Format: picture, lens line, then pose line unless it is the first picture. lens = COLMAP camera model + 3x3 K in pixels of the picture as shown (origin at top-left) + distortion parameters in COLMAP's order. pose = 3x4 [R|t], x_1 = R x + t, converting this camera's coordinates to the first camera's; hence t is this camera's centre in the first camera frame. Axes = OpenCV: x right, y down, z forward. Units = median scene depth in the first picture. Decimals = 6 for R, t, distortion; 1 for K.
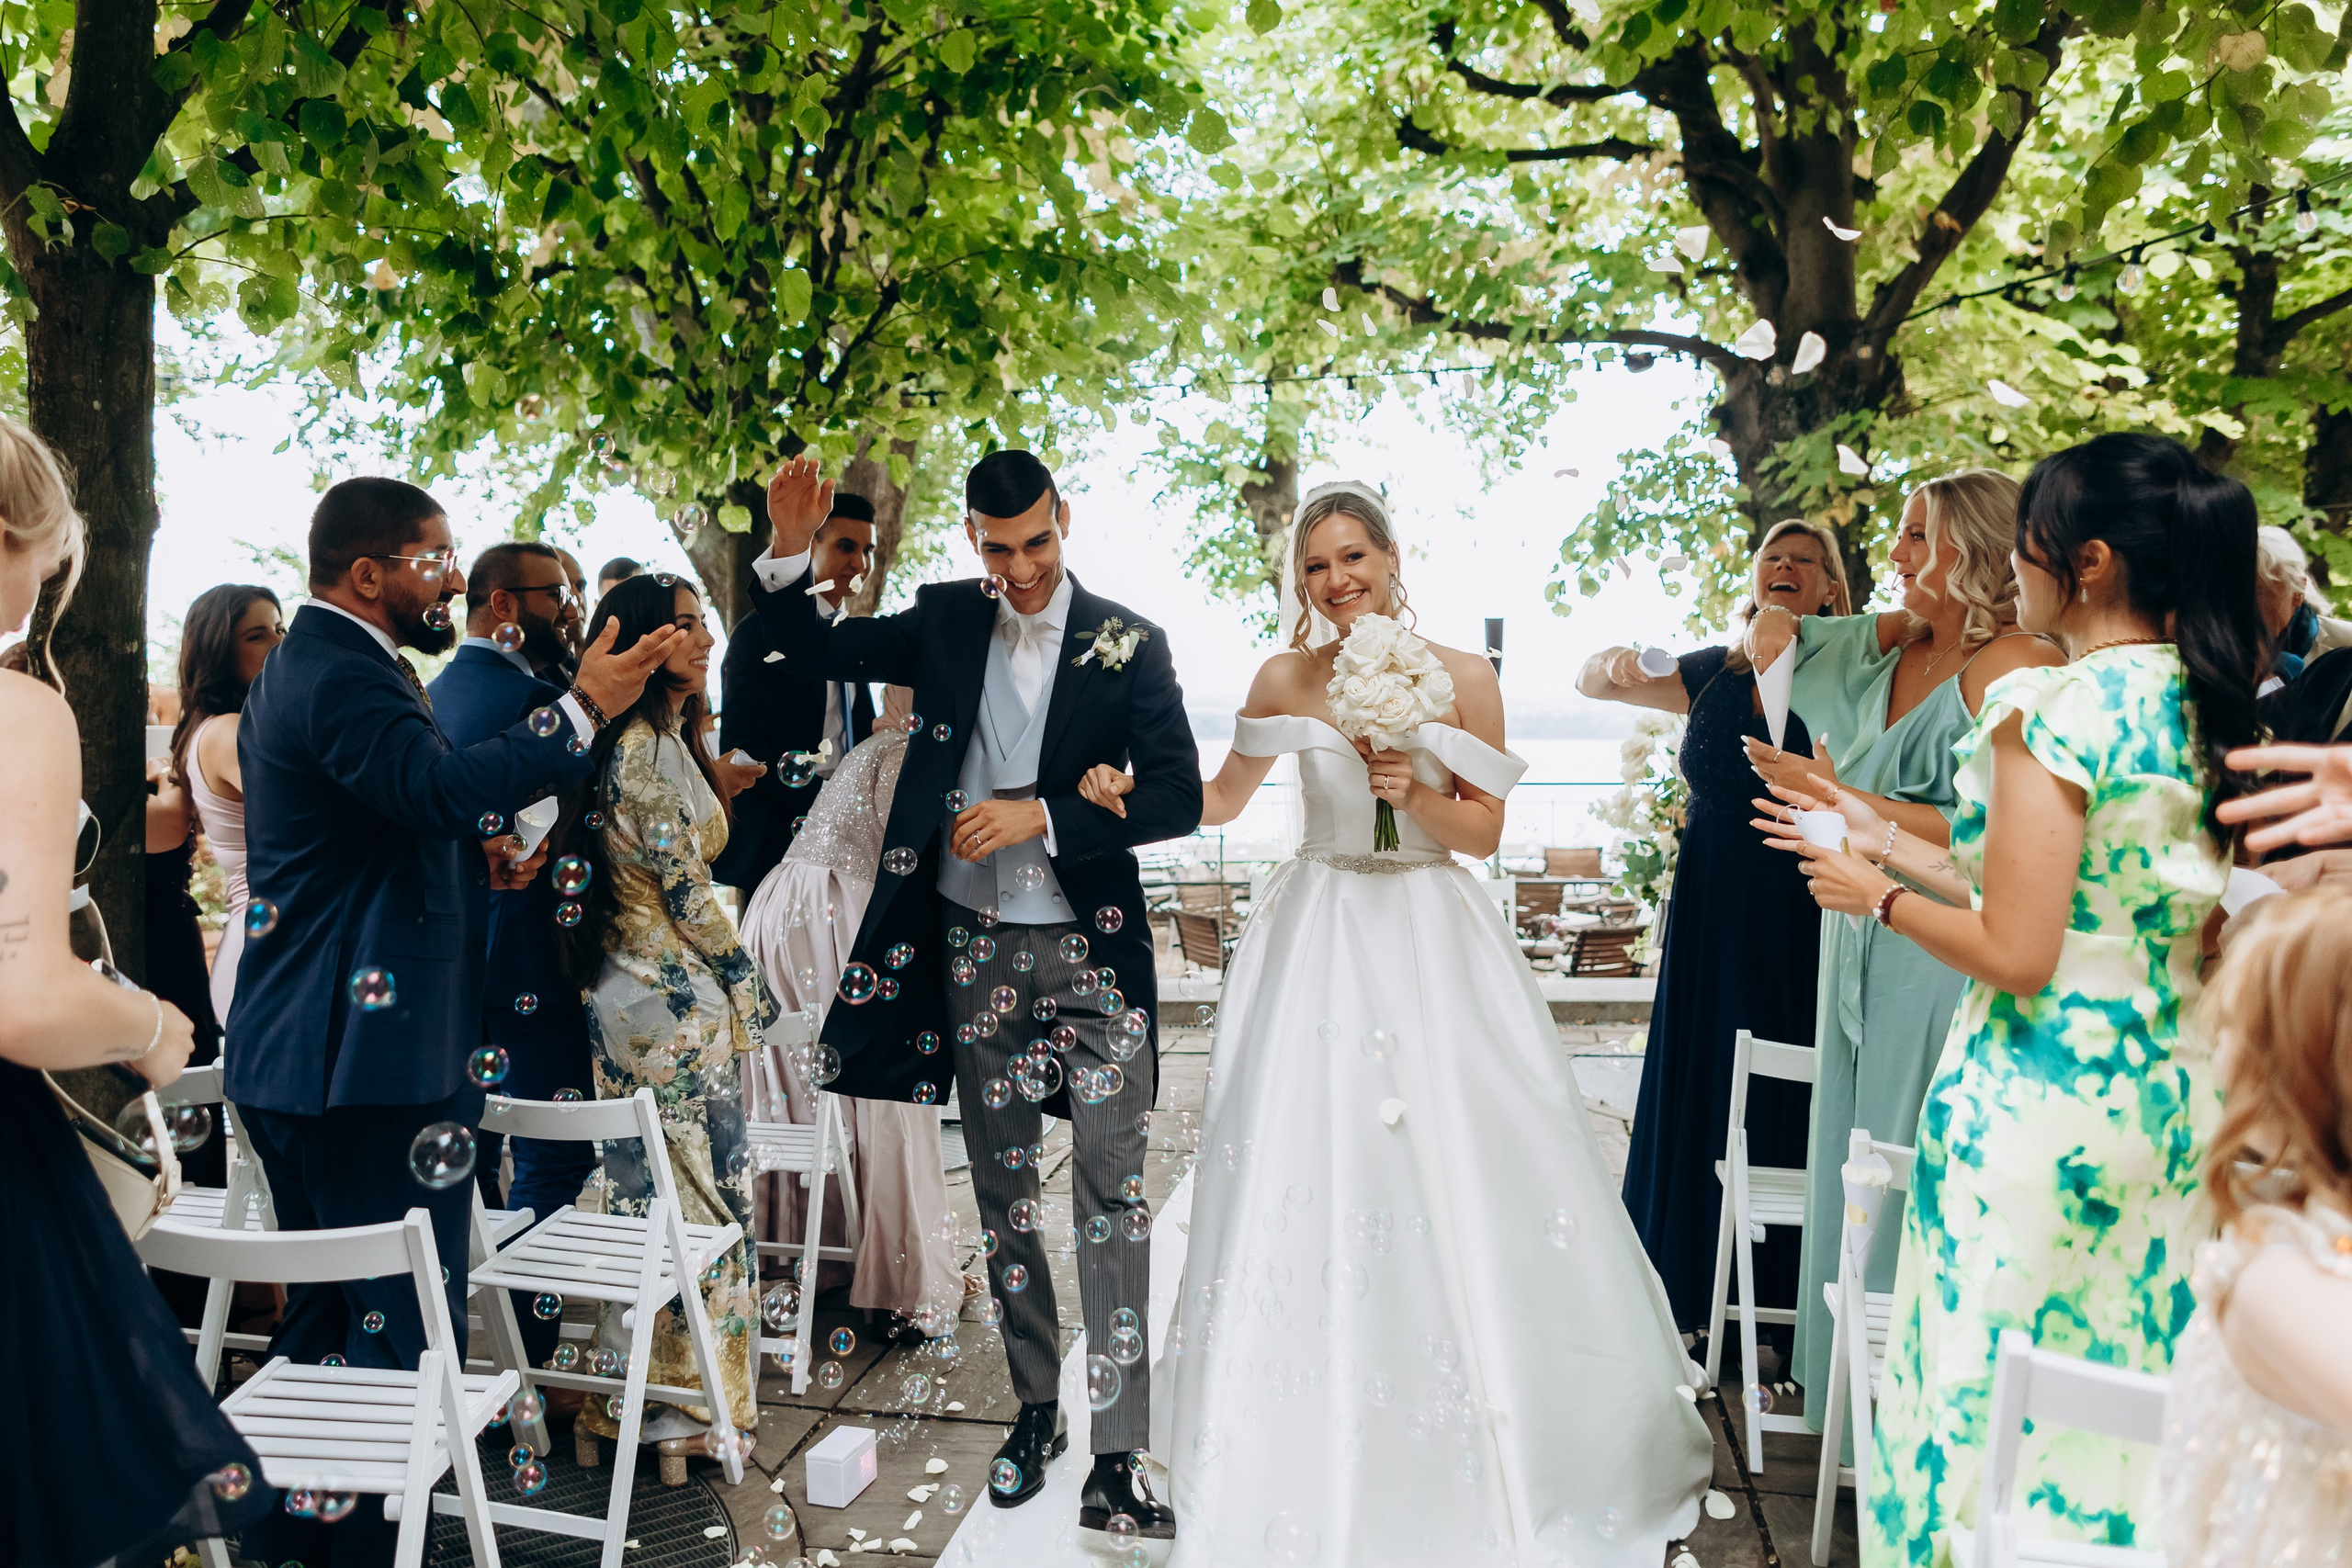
lens RADIAL K [[1852.1, 0, 1020.6], [0, 1852.1, 674.4], [0, 0, 1]] dist [0.009250, 0.004621]
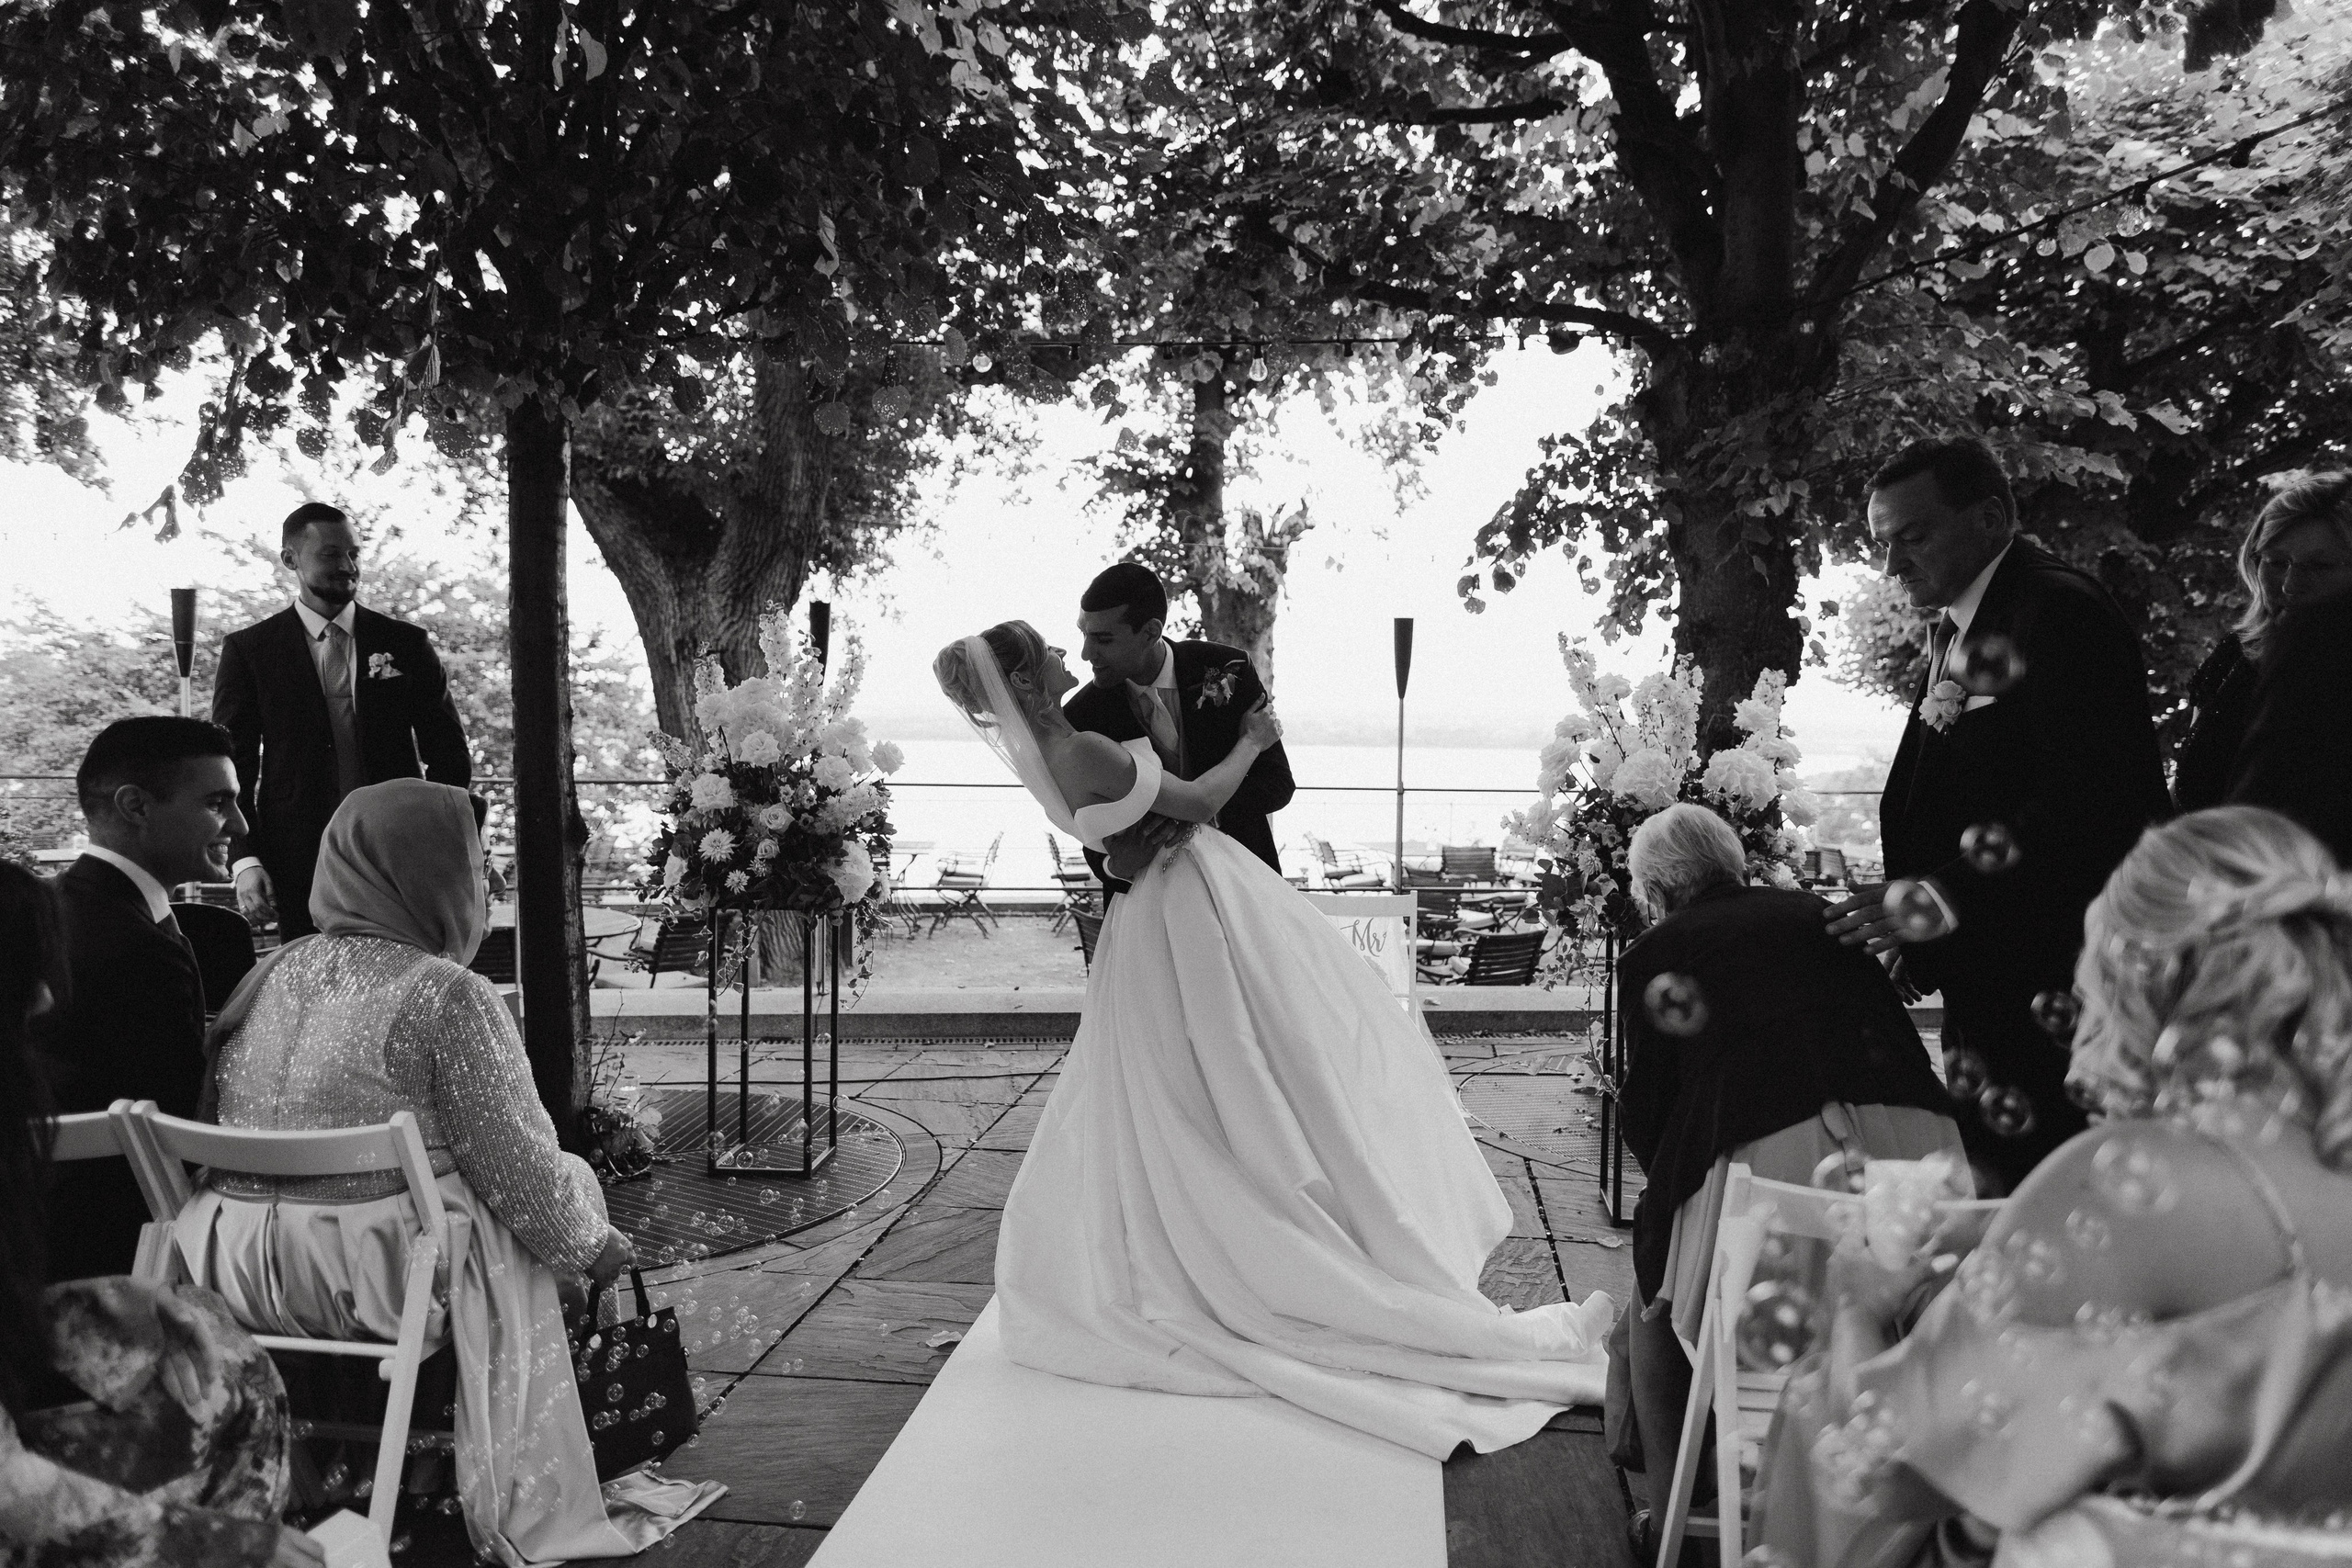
lens RADIAL K [[1588.7, 0, 1176.0], [0, 1588.7, 784.0], [0, 0, 1]] dist [0.009858, 0.000104]
pose [[0.993889, 0.014094, 0.109482, 0.055650], [-0.020775, 0.997975, 0.060126, 0.009838], [-0.108412, -0.062033, 0.992169, 0.215595]]
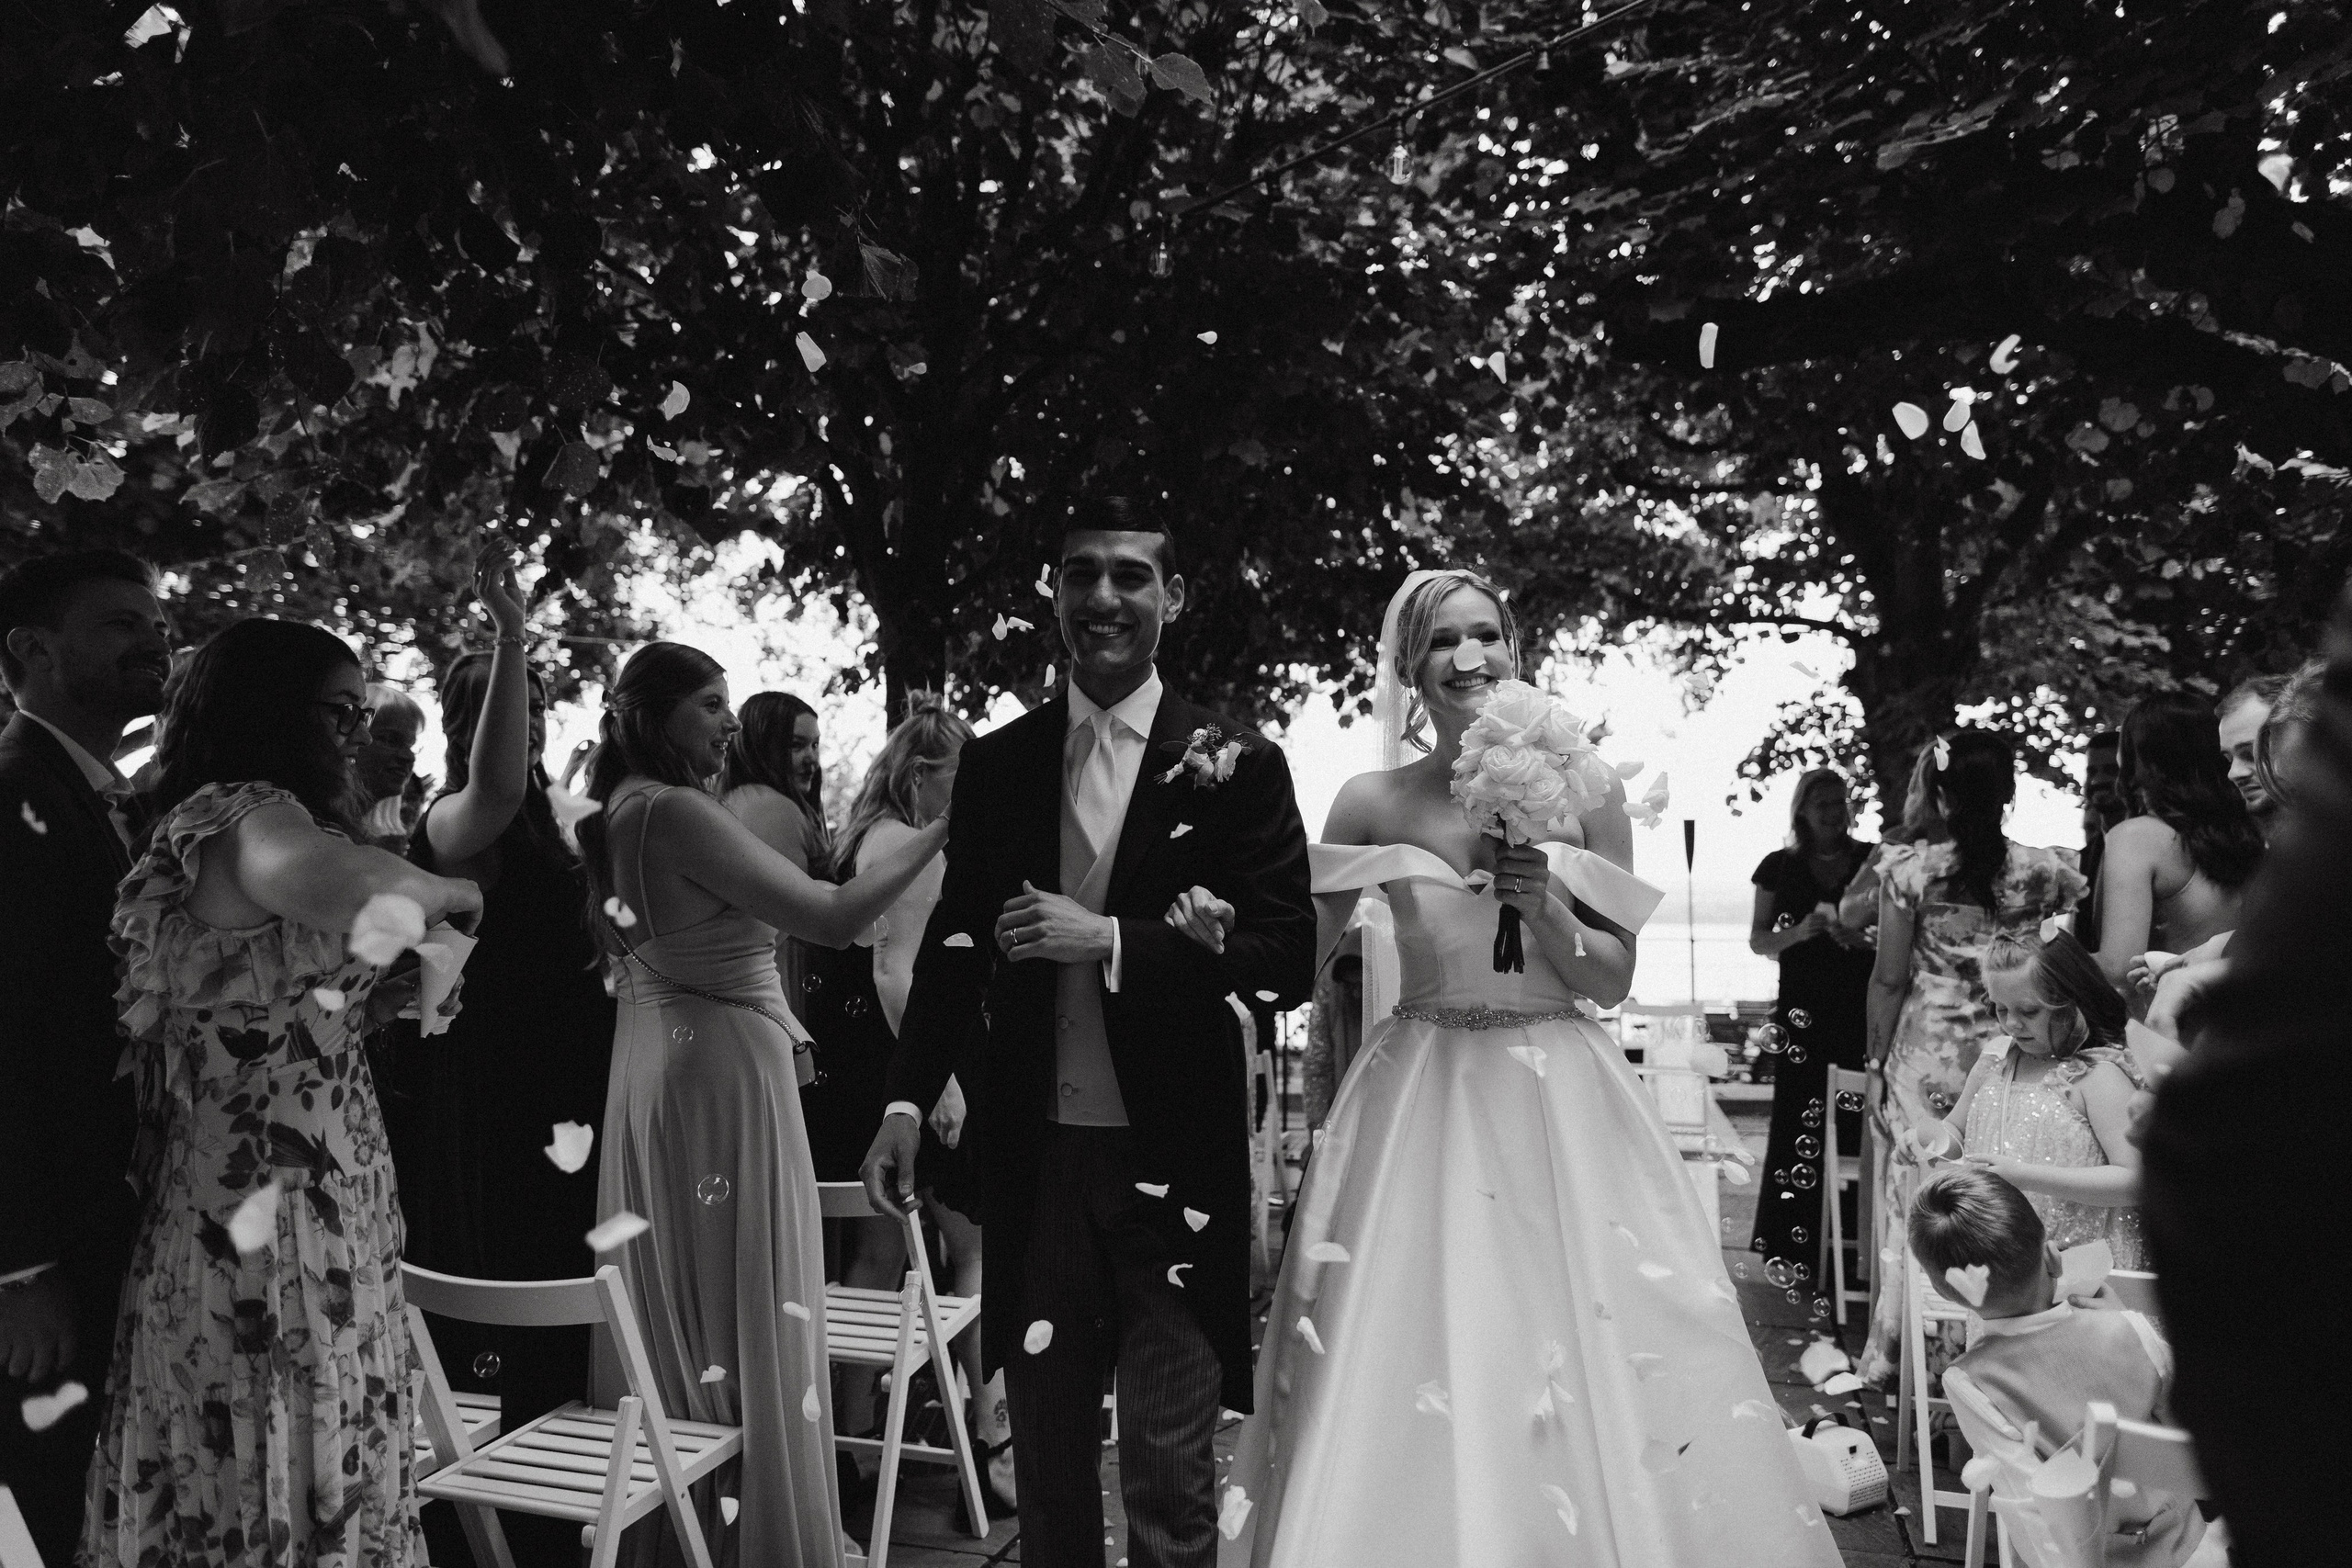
lens RADIAL K [[1606.7, 0, 1176.0], [0, 1606.7, 784.0], [0, 0, 1]] dist [0.000373, 0.003284]
pose [[0.997777, 0.000957, -0.066632, -0.050511], [-0.004220, 0.998797, -0.048848, 0.004250], [0.066505, 0.049020, 0.996581, -0.242979]]
